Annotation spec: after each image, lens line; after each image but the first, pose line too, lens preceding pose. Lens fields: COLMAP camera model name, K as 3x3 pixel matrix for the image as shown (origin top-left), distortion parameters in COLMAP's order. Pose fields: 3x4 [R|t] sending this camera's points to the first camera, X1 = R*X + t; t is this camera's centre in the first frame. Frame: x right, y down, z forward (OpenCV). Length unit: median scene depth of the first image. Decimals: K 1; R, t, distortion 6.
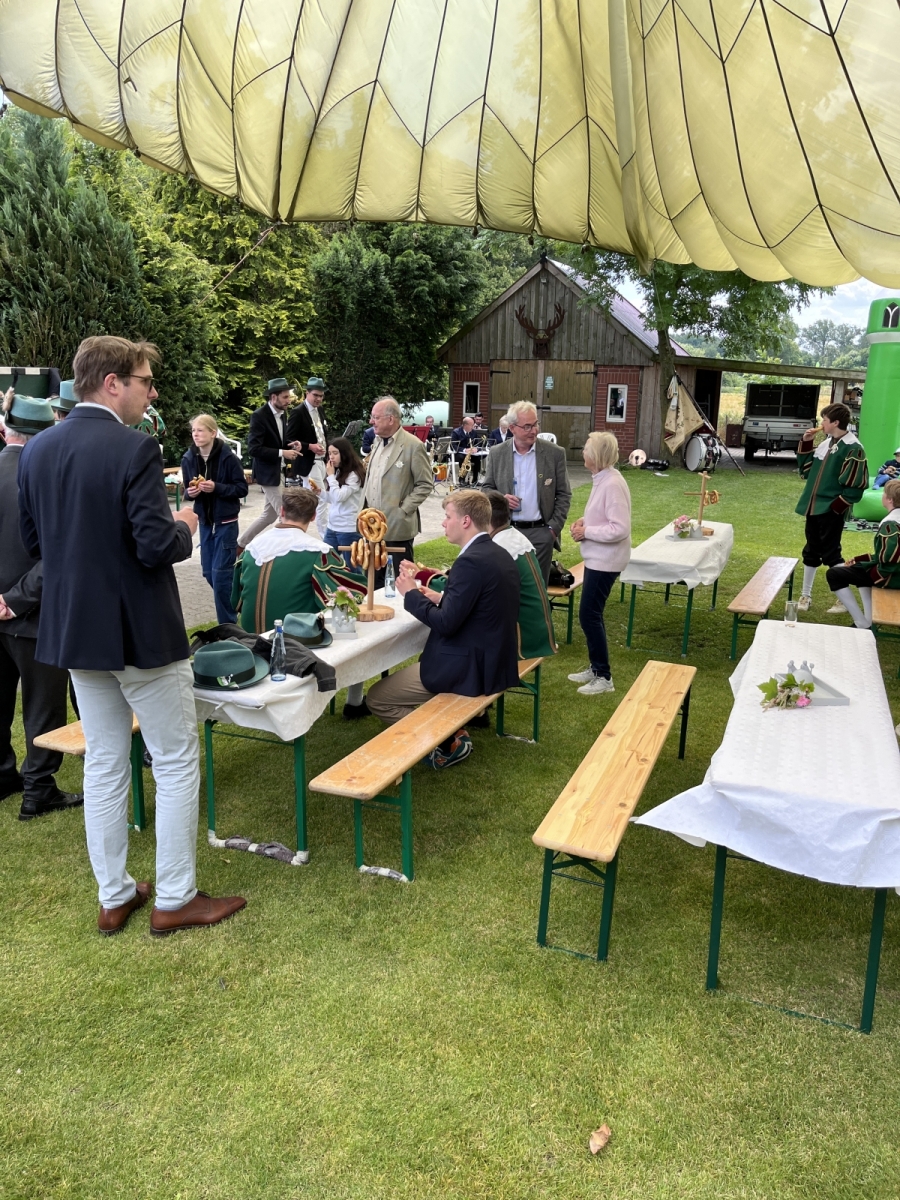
lens RADIAL K [[915.6, 0, 458.7], [0, 915.6, 578.2], [0, 0, 1]] dist [0.063766, -0.101977]
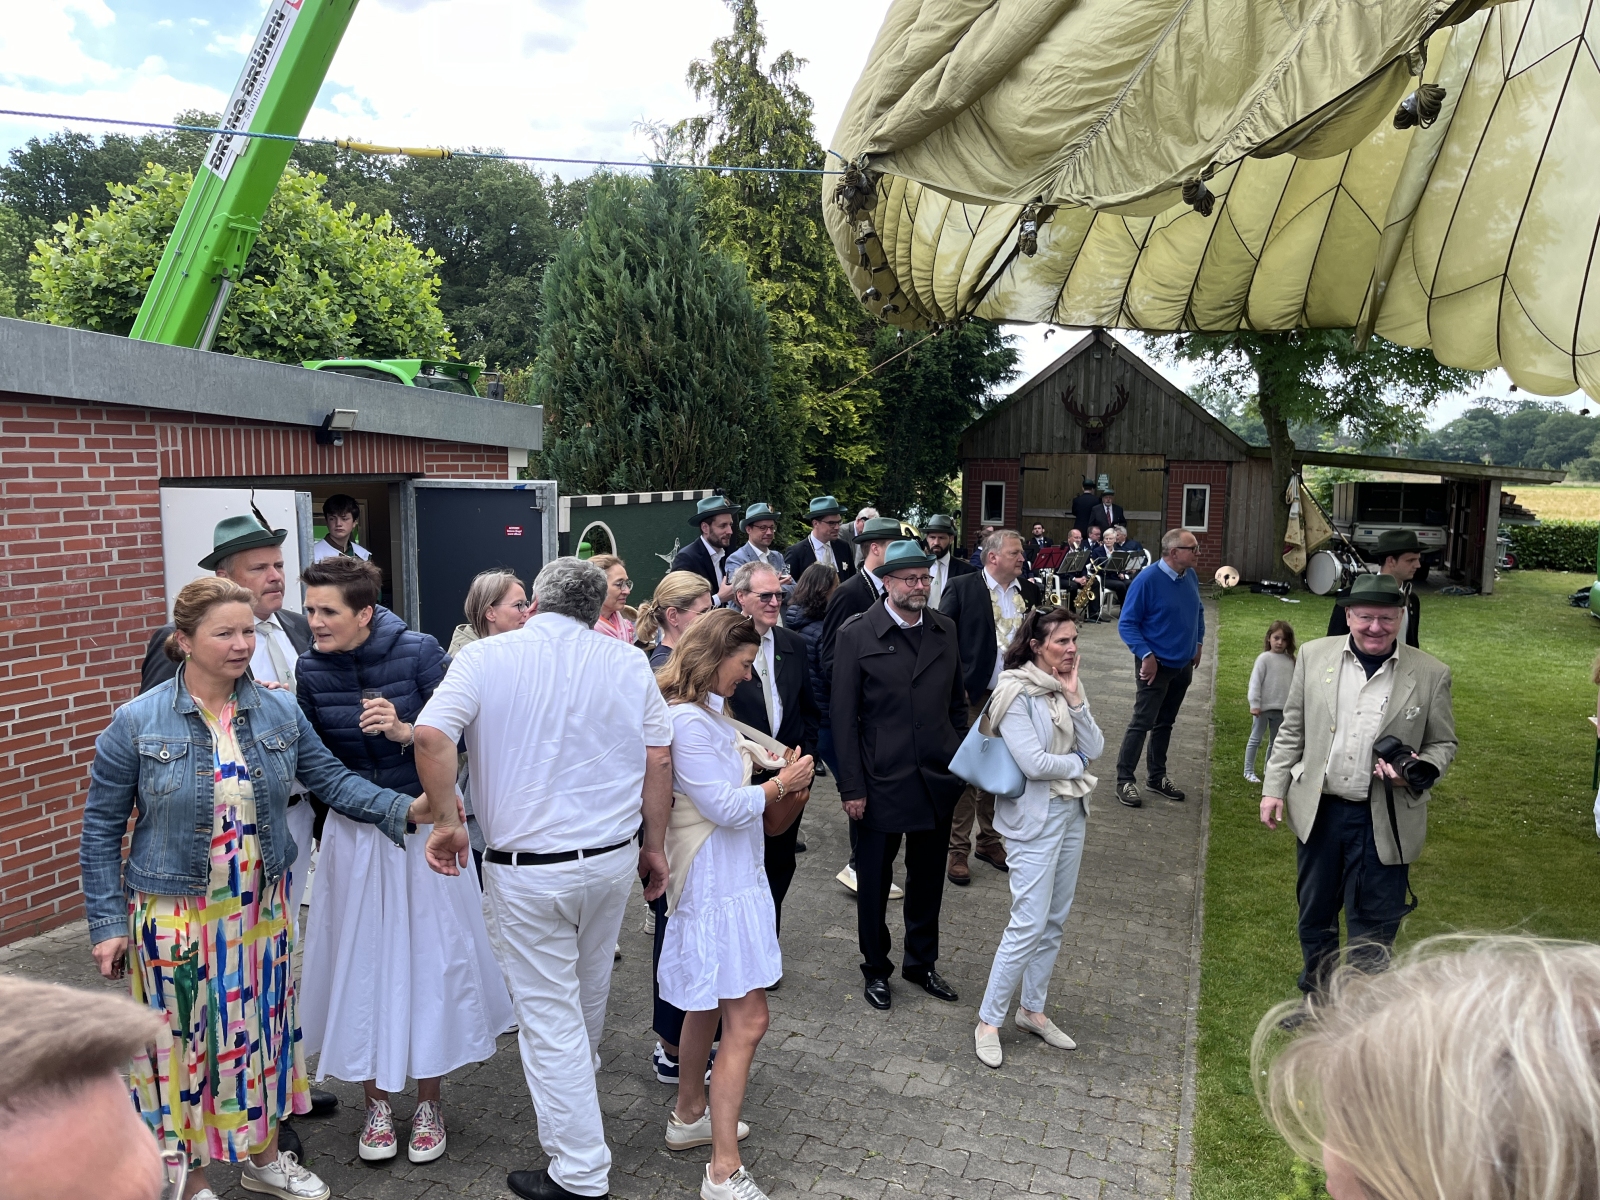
lens RADIAL K [[1220.8, 0, 797.2], [0, 1220.8, 582.9], [0, 0, 1]] dist [0.063766, -0.101977]
pose [[0.996792, -0.014008, 0.078795, -0.247485], [0.022615, 0.993738, -0.109419, -0.020987], [-0.076768, 0.110850, 0.990868, 0.001892]]
